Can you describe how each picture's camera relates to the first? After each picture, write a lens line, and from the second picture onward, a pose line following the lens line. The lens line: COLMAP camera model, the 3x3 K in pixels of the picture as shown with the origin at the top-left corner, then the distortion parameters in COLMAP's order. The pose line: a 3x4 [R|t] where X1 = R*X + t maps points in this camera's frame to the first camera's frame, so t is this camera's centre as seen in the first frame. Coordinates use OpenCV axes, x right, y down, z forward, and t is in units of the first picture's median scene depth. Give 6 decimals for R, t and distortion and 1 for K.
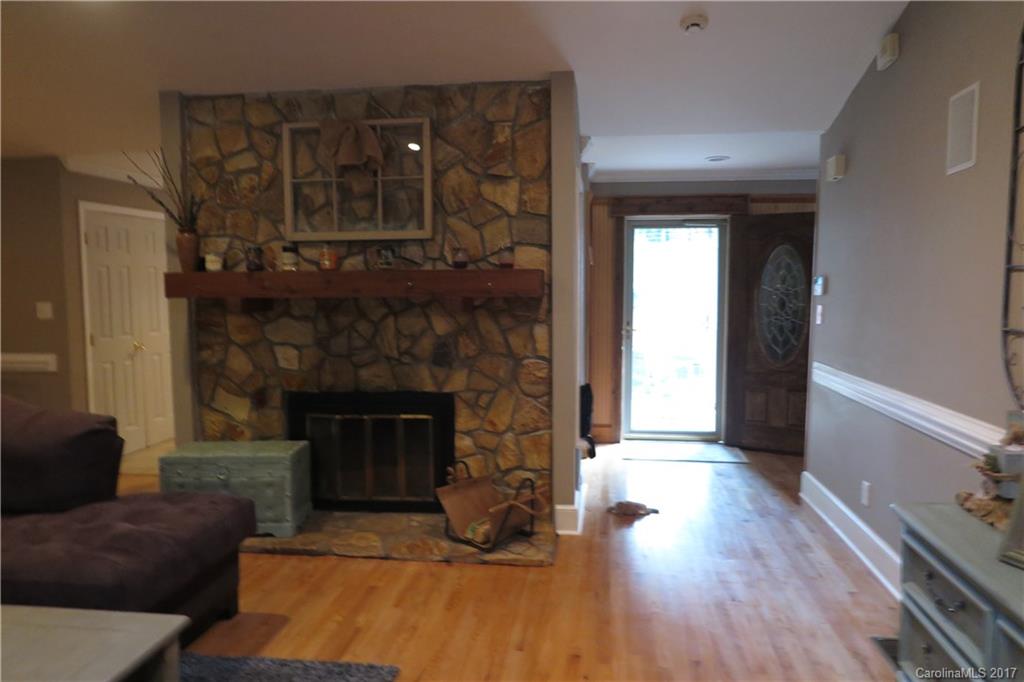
lens RADIAL K [[701.2, 0, 513.0], [0, 701.2, 338.6], [0, 0, 1]] dist [-0.012981, 0.008586]
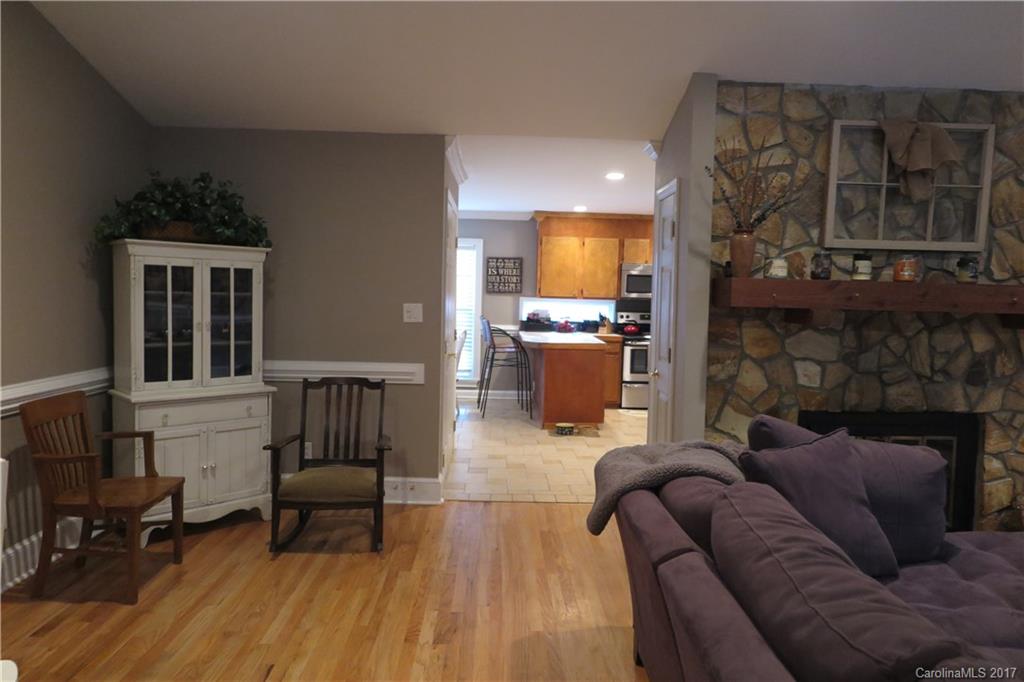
lens RADIAL K [[701.2, 0, 512.6], [0, 701.2, 341.7], [0, 0, 1]] dist [-0.012981, 0.008586]
pose [[0.986978, 0.018462, 0.159790, -0.873651], [-0.018533, 0.999828, -0.001045, -0.007214], [-0.159782, -0.001930, 0.987151, 0.160605]]
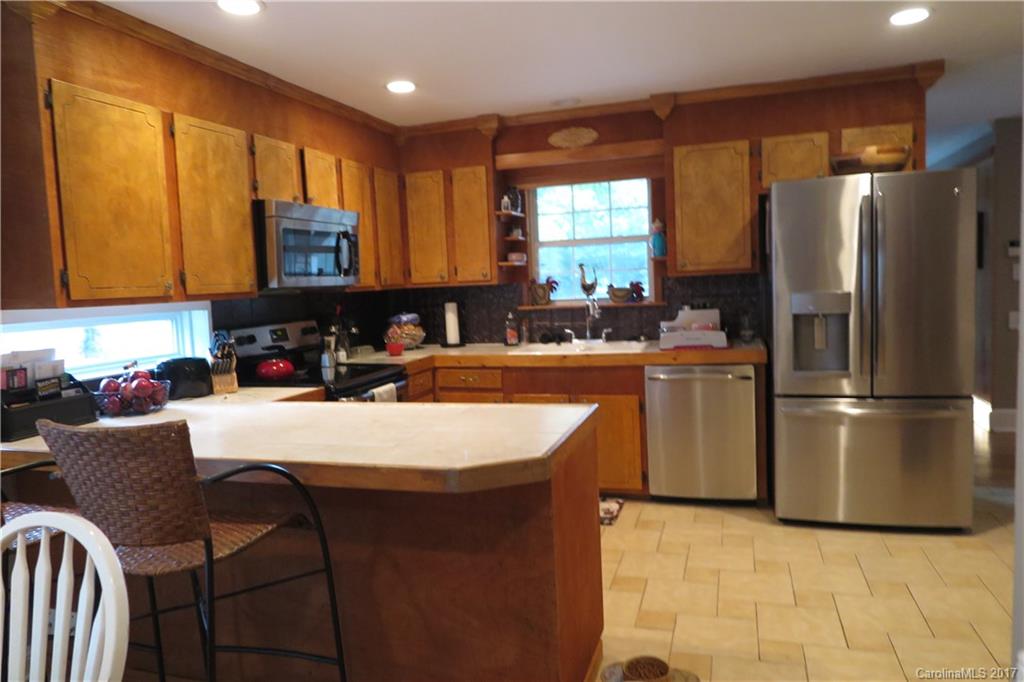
lens RADIAL K [[701.2, 0, 506.0], [0, 701.2, 341.5], [0, 0, 1]] dist [-0.012981, 0.008586]
pose [[0.175416, -0.087408, 0.980606, -0.912062], [0.122764, 0.990219, 0.066304, -0.051193], [-0.976810, 0.108752, 0.184431, 0.861746]]
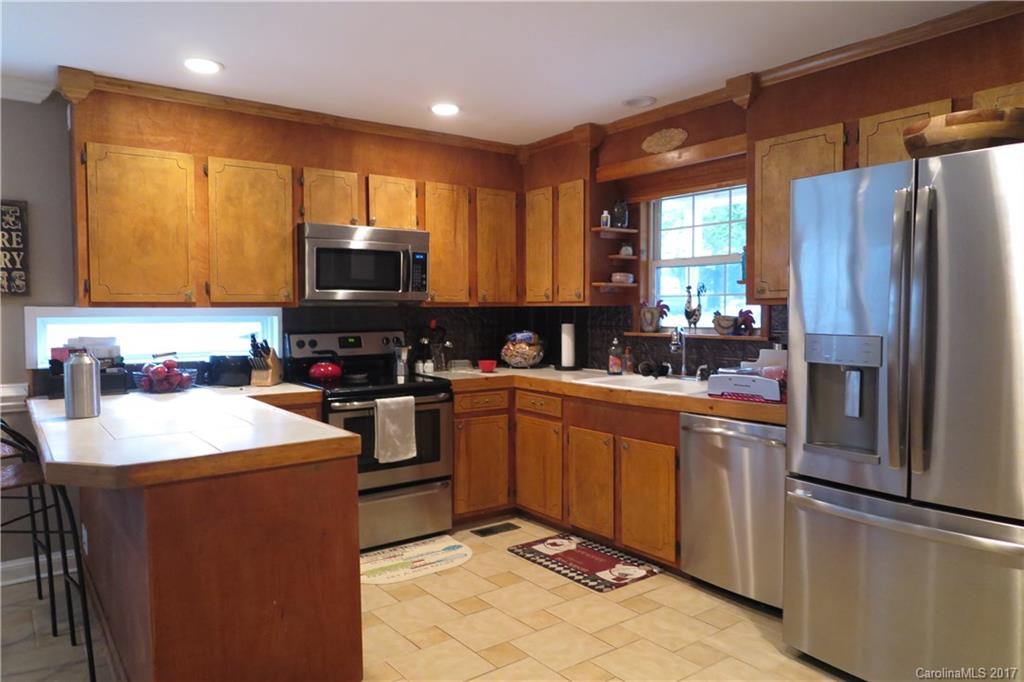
lens RADIAL K [[701.2, 0, 513.2], [0, 701.2, 340.1], [0, 0, 1]] dist [-0.012981, 0.008586]
pose [[0.714021, -0.027294, 0.699592, -0.784949], [0.054436, 0.998379, -0.016608, -0.032655], [-0.698005, 0.049941, 0.714349, 0.670149]]
